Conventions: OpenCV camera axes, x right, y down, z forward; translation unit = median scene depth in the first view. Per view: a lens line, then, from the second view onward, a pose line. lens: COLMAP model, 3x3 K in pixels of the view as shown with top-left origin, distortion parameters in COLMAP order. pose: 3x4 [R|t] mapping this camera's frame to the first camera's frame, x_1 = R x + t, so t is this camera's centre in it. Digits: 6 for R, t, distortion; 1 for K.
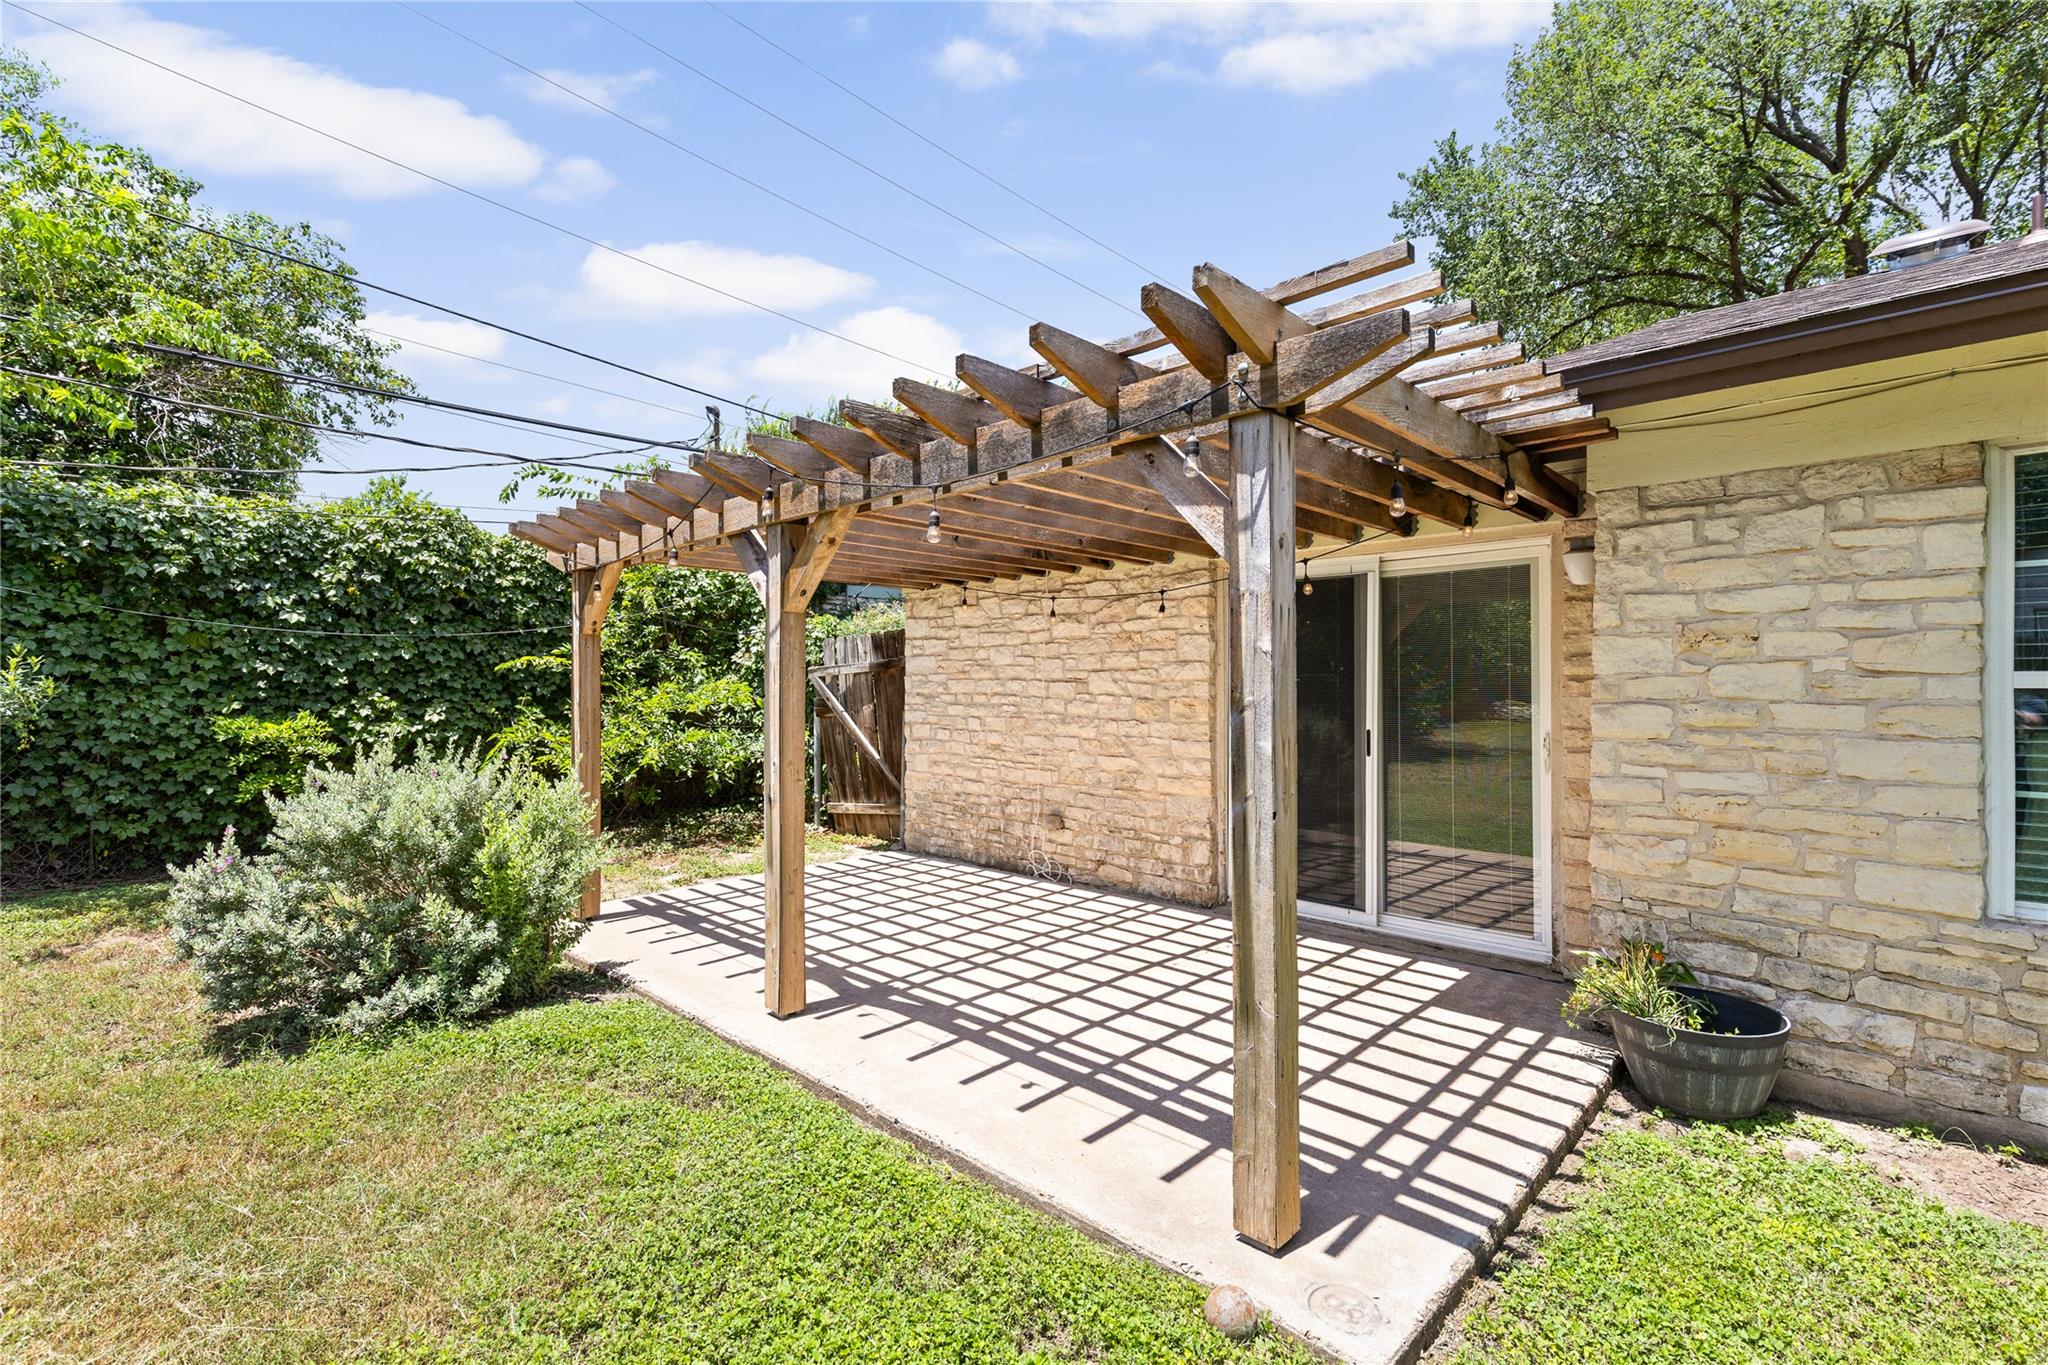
lens RADIAL K [[916.4, 0, 1012.6], [0, 916.4, 680.3], [0, 0, 1]] dist [0.008904, -0.000399]
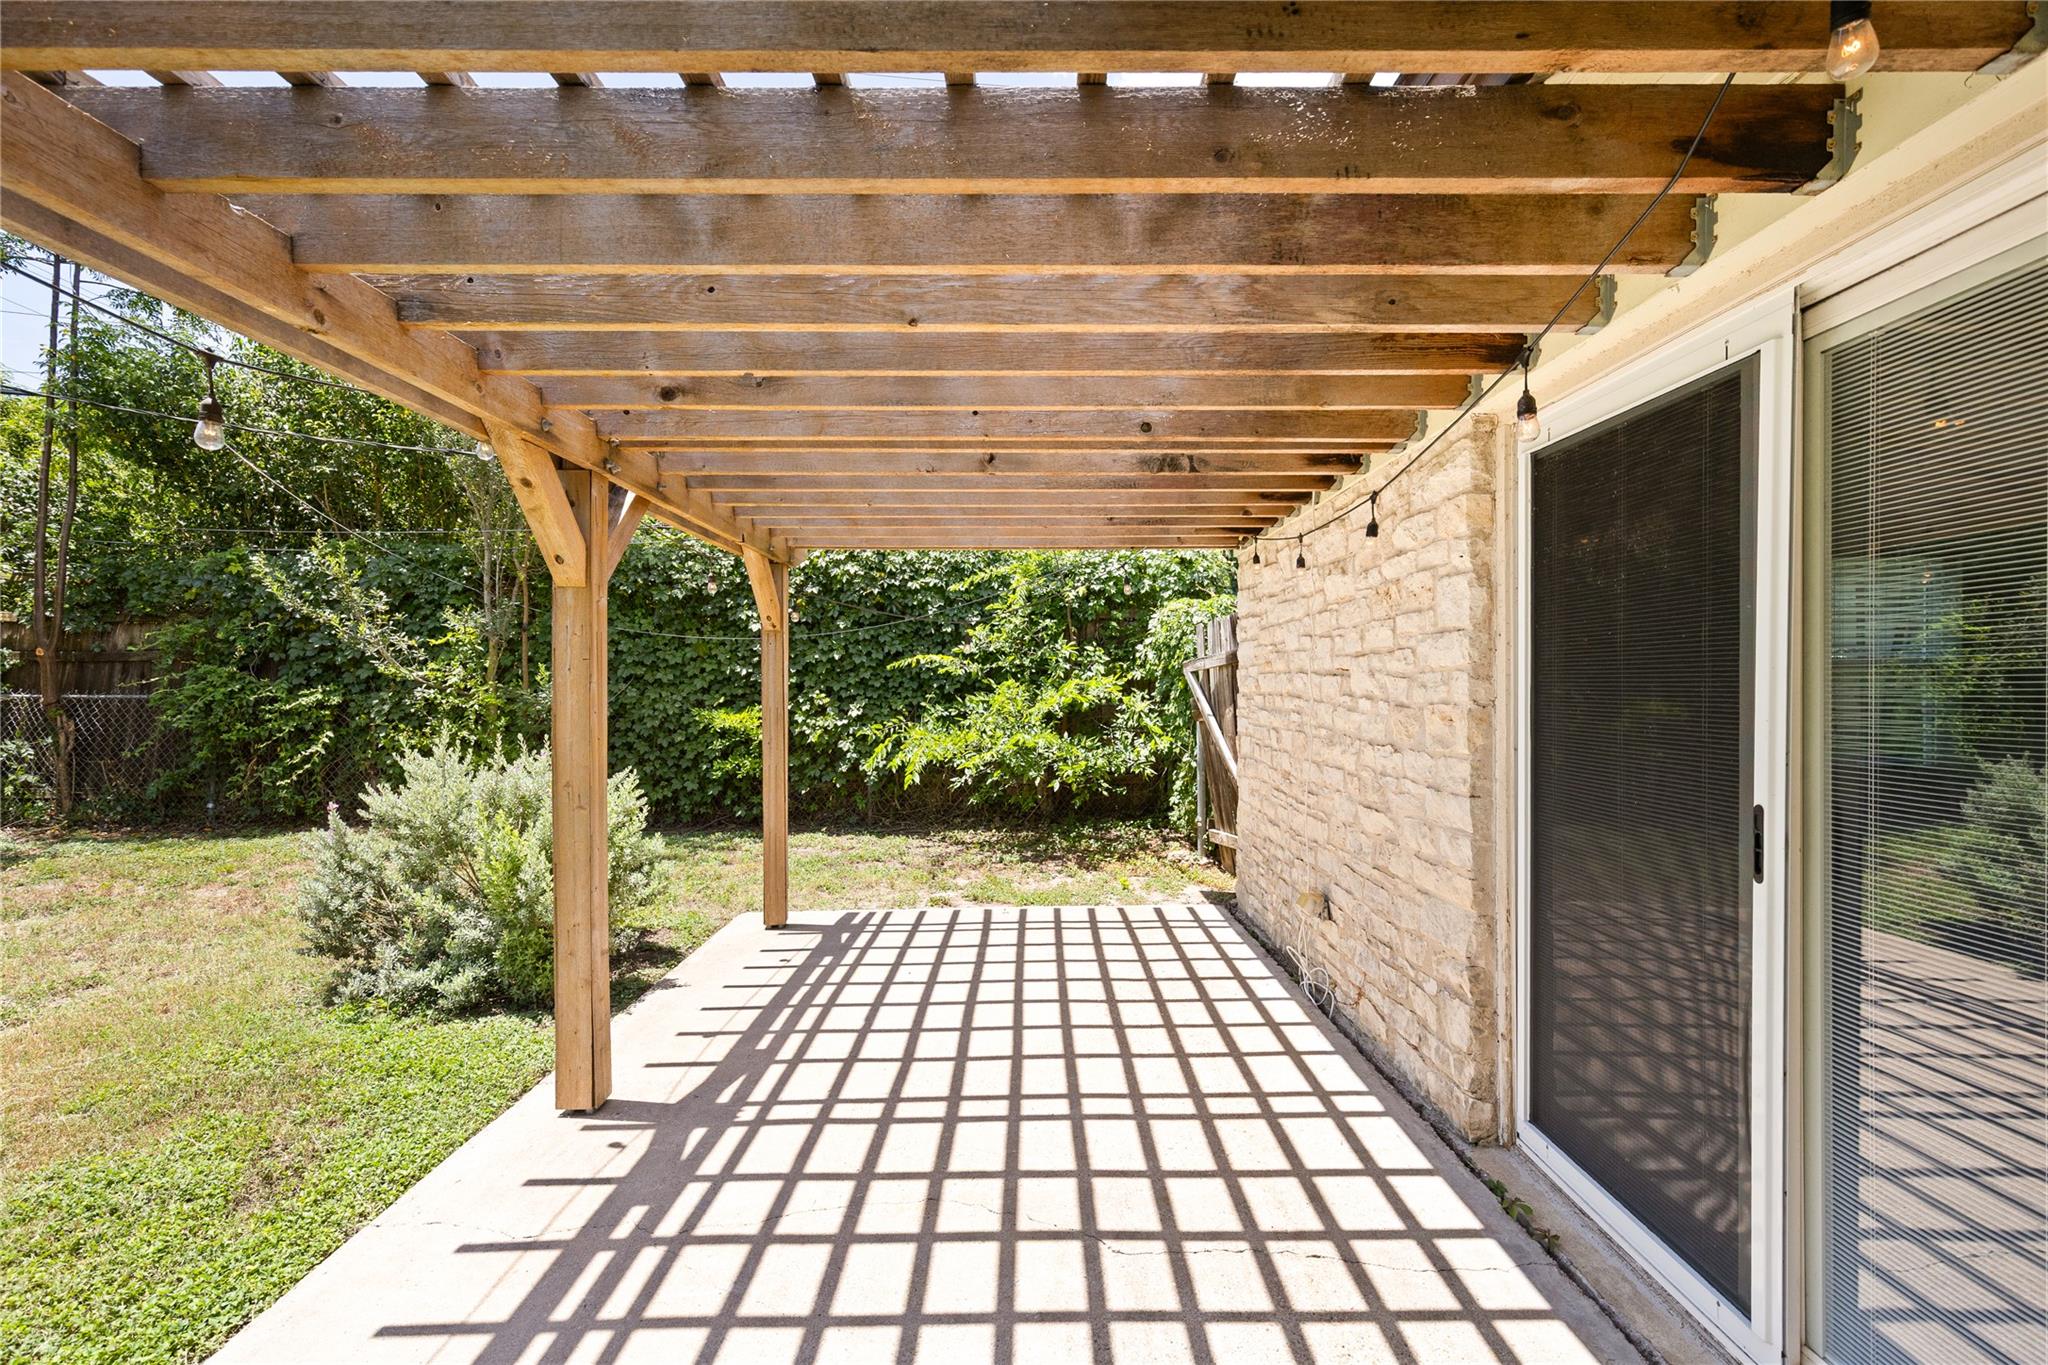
lens RADIAL K [[916.4, 0, 1024.5], [0, 916.4, 687.4], [0, 0, 1]] dist [0.008904, -0.000399]
pose [[0.707348, 0.000550, -0.706865, 0.464244], [0.005984, 0.999959, 0.006767, 0.006150], [0.706840, -0.009017, 0.707316, 0.594143]]
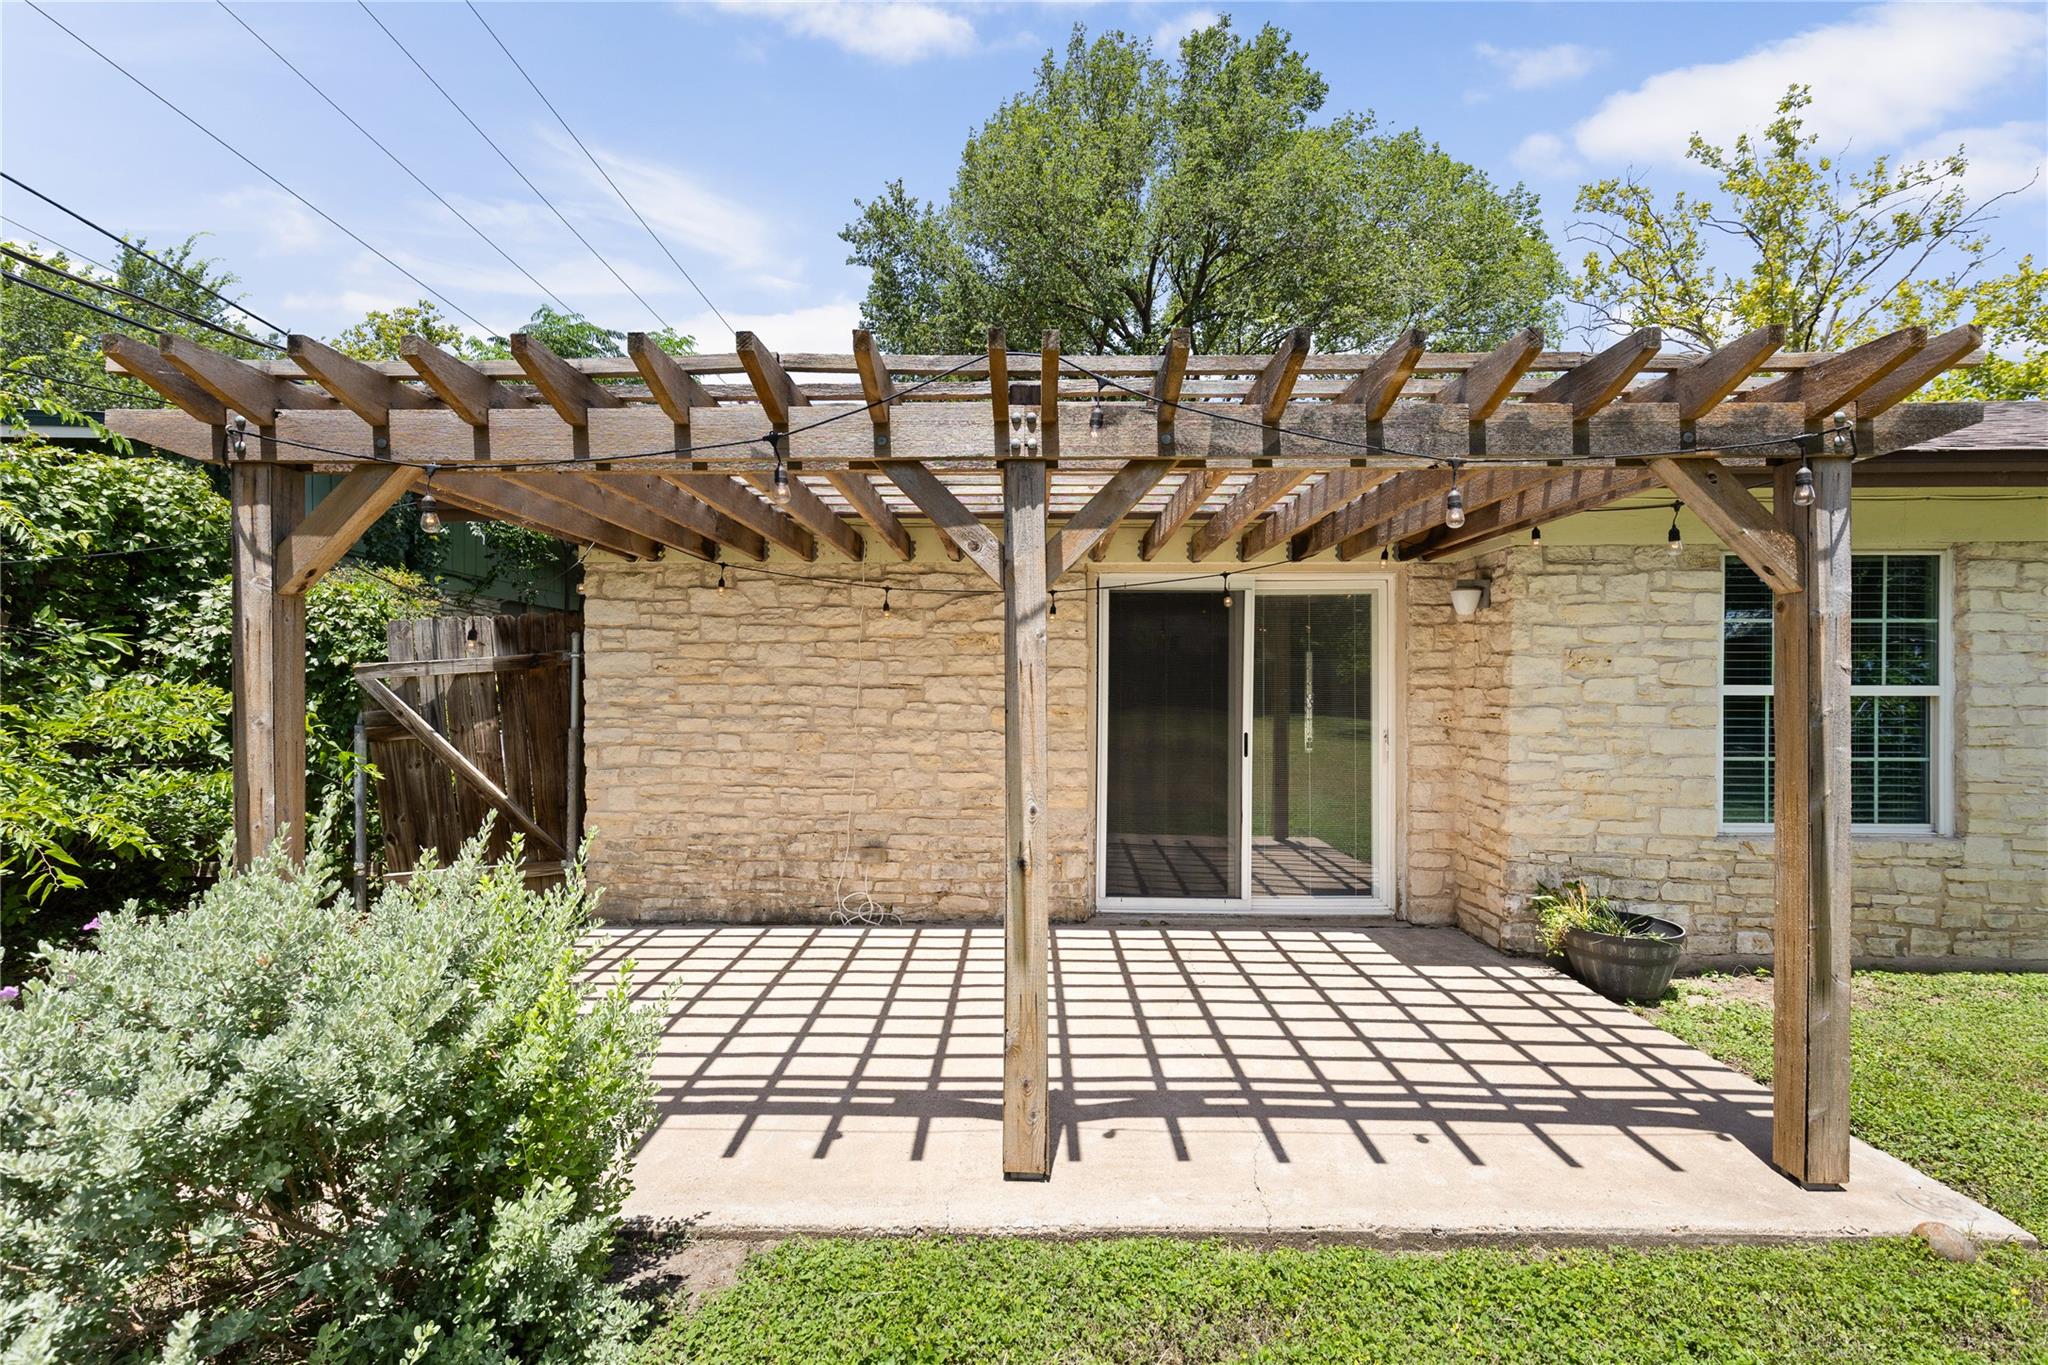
lens RADIAL K [[916.4, 0, 1013.7], [0, 916.4, 688.8], [0, 0, 1]] dist [0.008904, -0.000399]
pose [[0.724687, 0.000077, 0.689078, -0.606547], [-0.004569, 0.999979, 0.004693, -0.002967], [-0.689063, -0.006549, 0.724672, 0.419768]]
